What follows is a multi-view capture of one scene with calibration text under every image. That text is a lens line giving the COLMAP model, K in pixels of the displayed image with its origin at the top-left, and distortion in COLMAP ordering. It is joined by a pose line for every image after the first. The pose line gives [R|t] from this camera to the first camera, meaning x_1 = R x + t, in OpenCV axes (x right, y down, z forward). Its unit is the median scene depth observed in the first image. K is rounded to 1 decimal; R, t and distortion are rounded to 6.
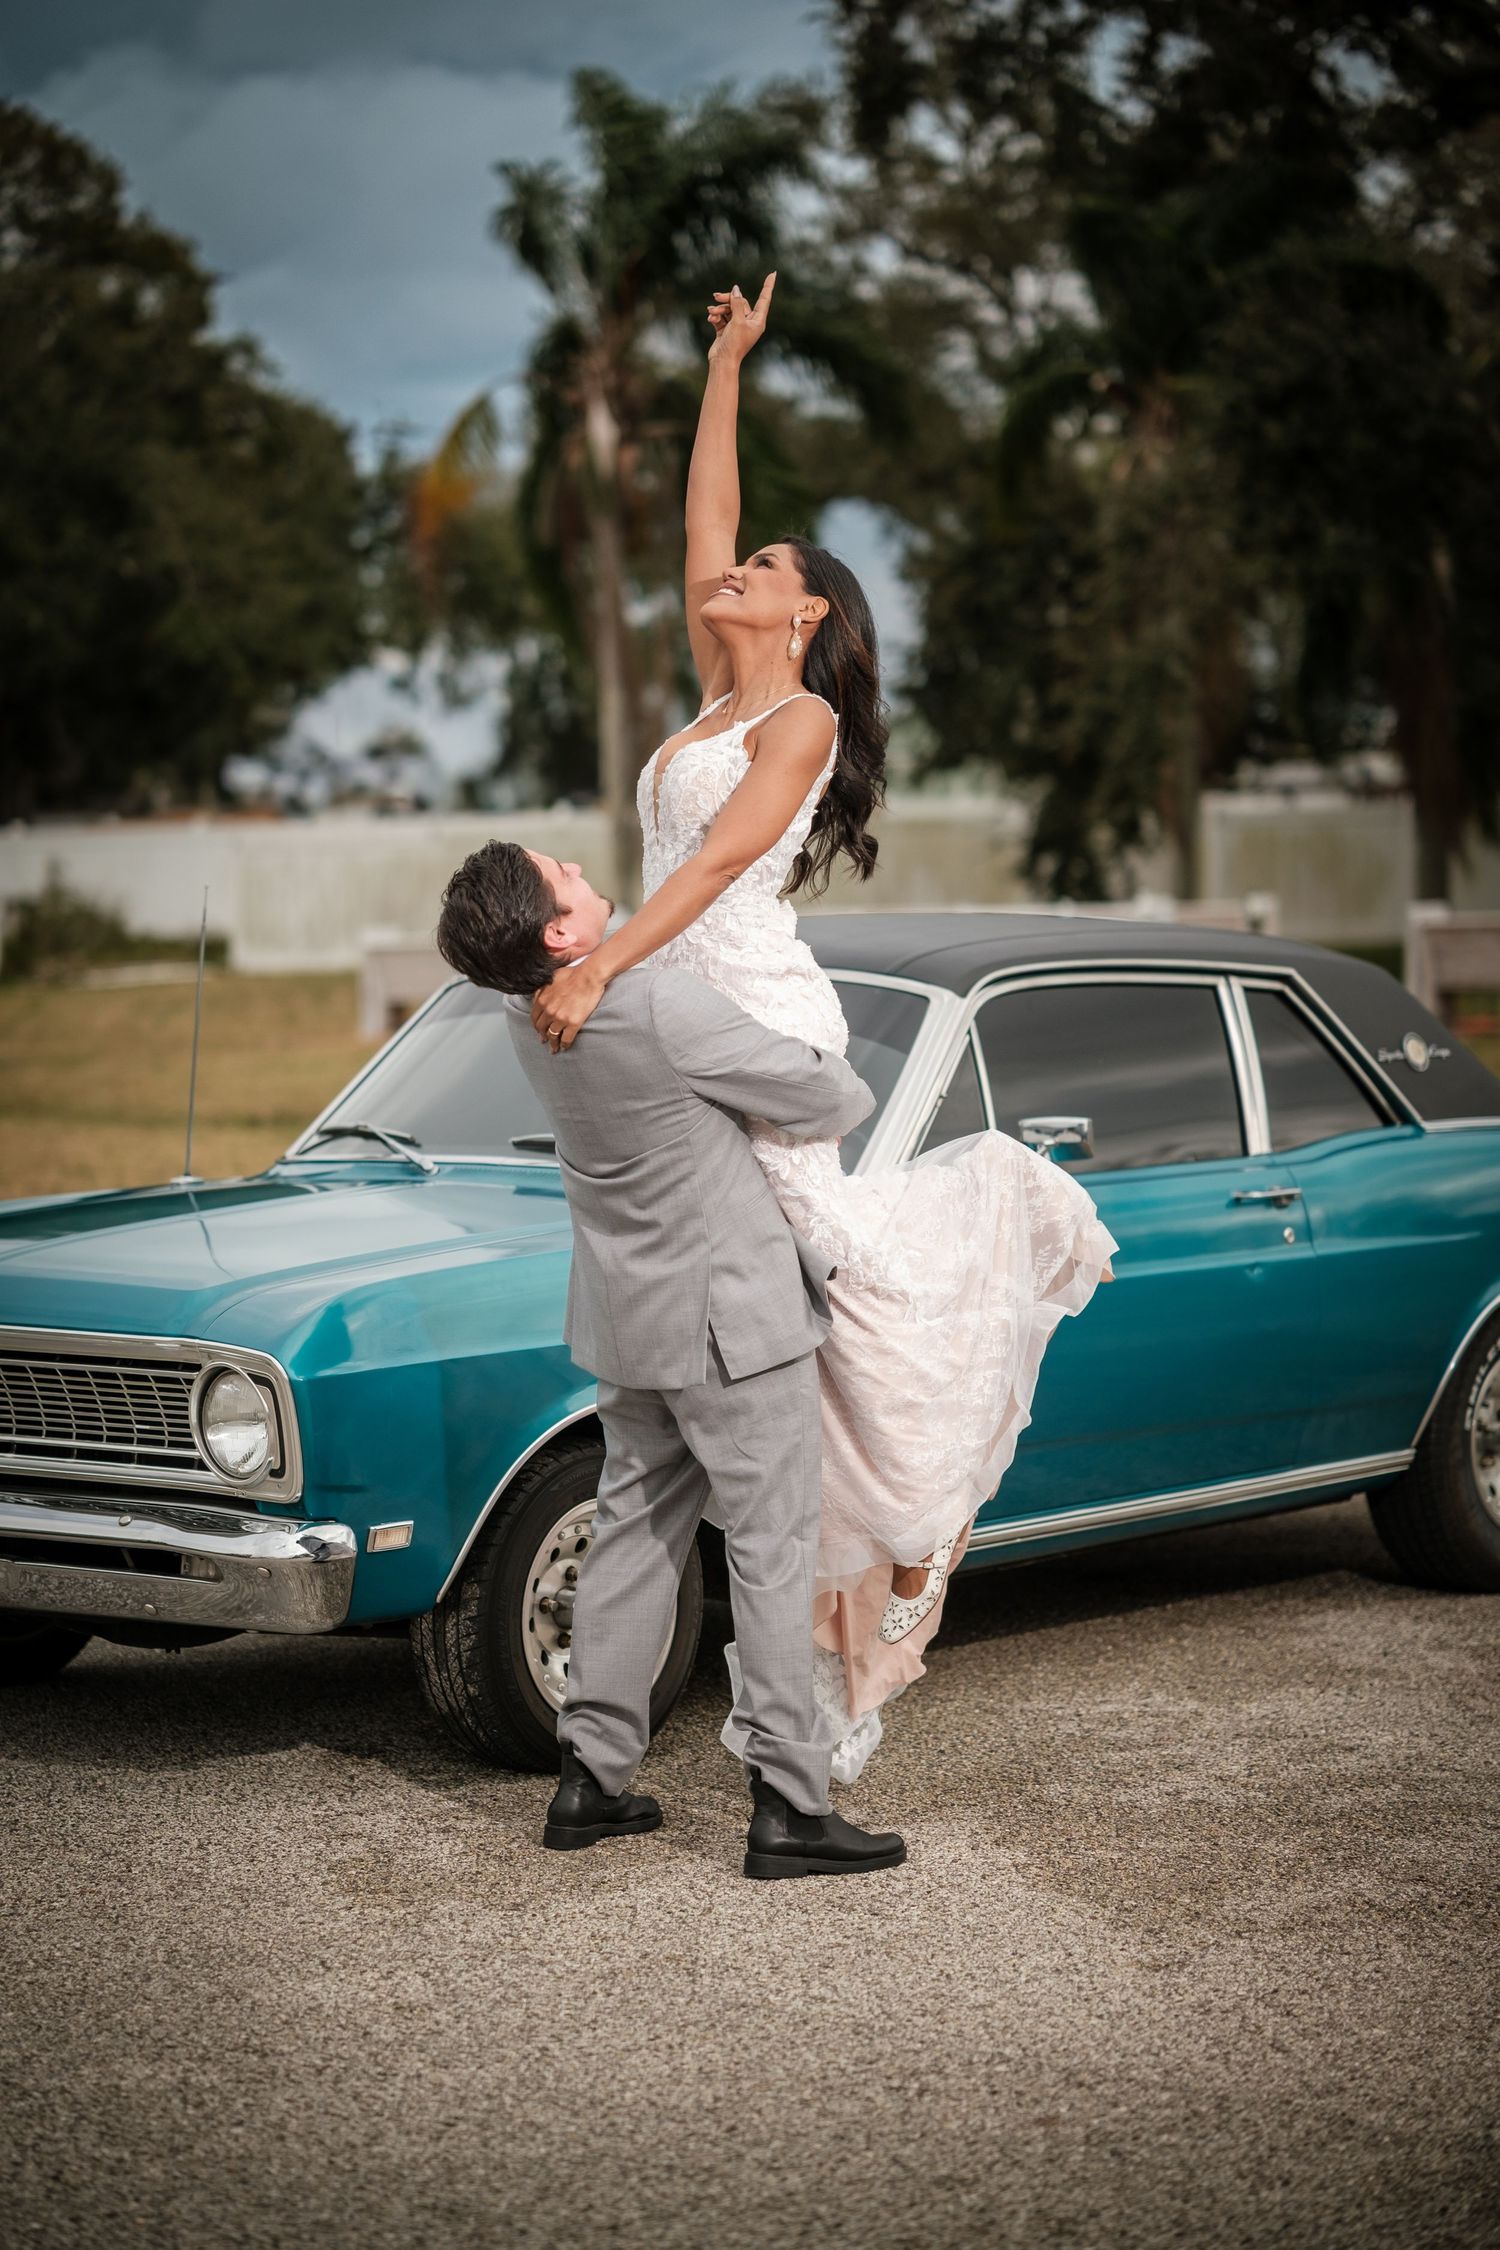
lens RADIAL K [[5485.3, 0, 651.3], [0, 5485.3, 1117.6], [0, 0, 1]] dist [0.396966, 0.000000]
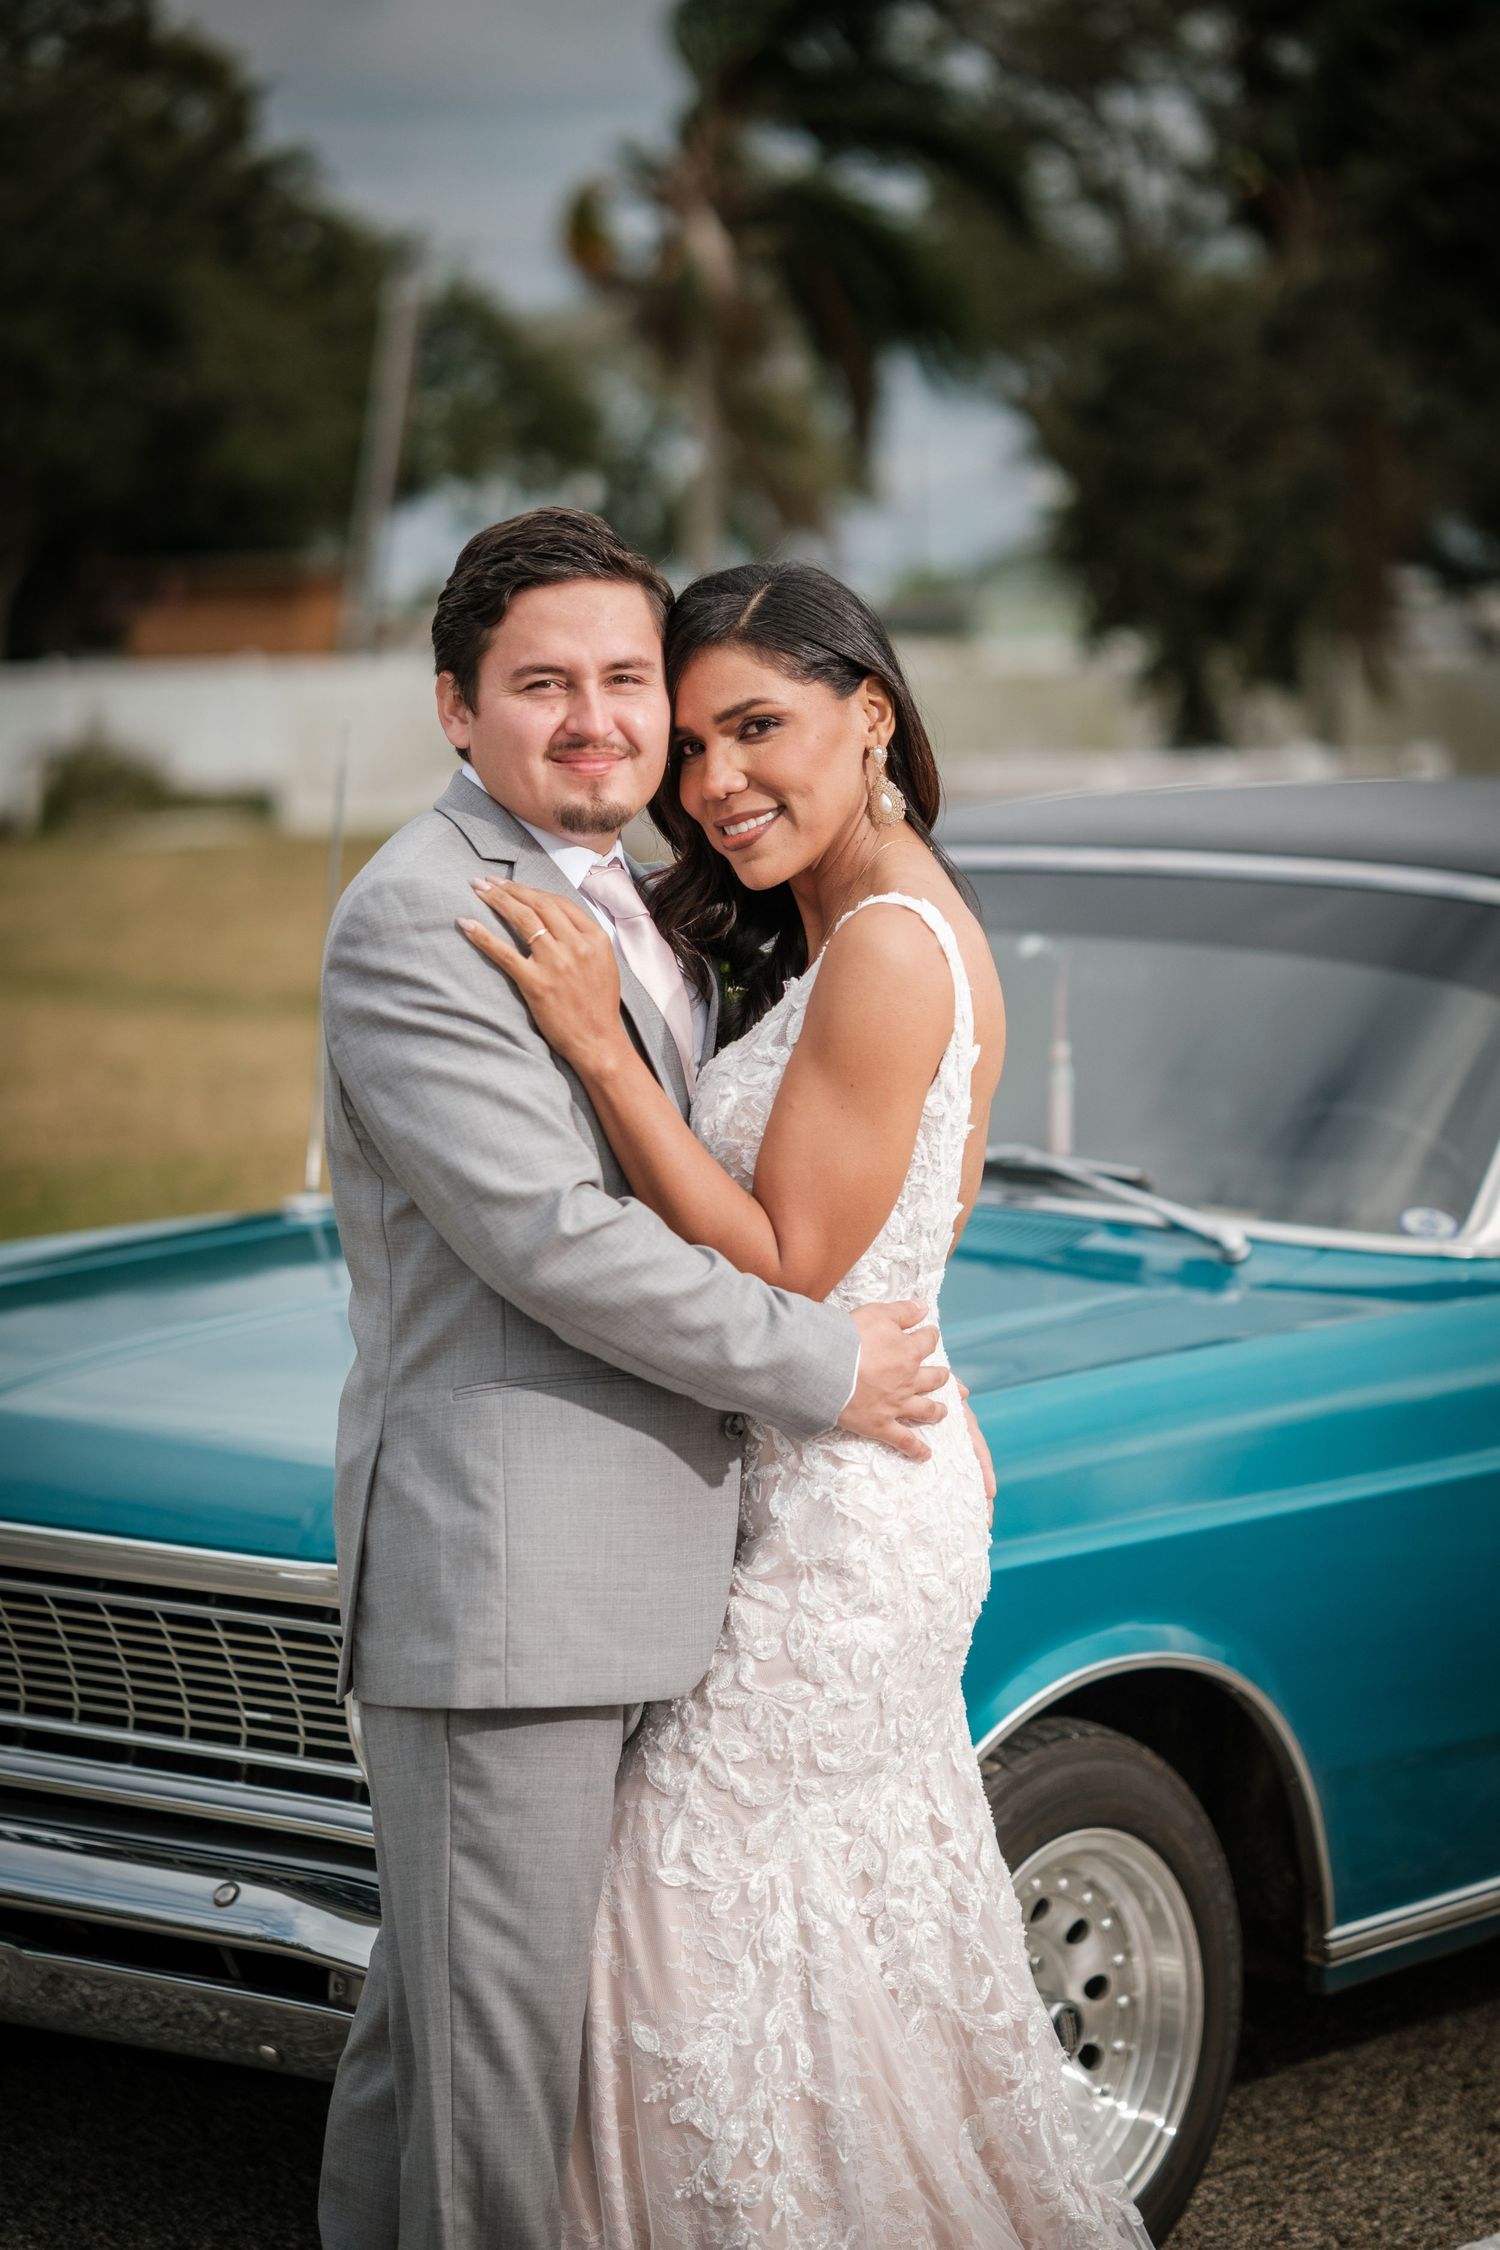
lens RADIAL K [[5485.3, 0, 746.0], [0, 5485.3, 1113.8], [0, 0, 1]] dist [0.396966, 0.000000]
pose [[0.999956, 0.000068, 0.009415, -0.046756], [-0.000315, 0.999657, 0.026201, -0.016992], [-0.009410, -0.026202, 0.999612, 0.432628]]
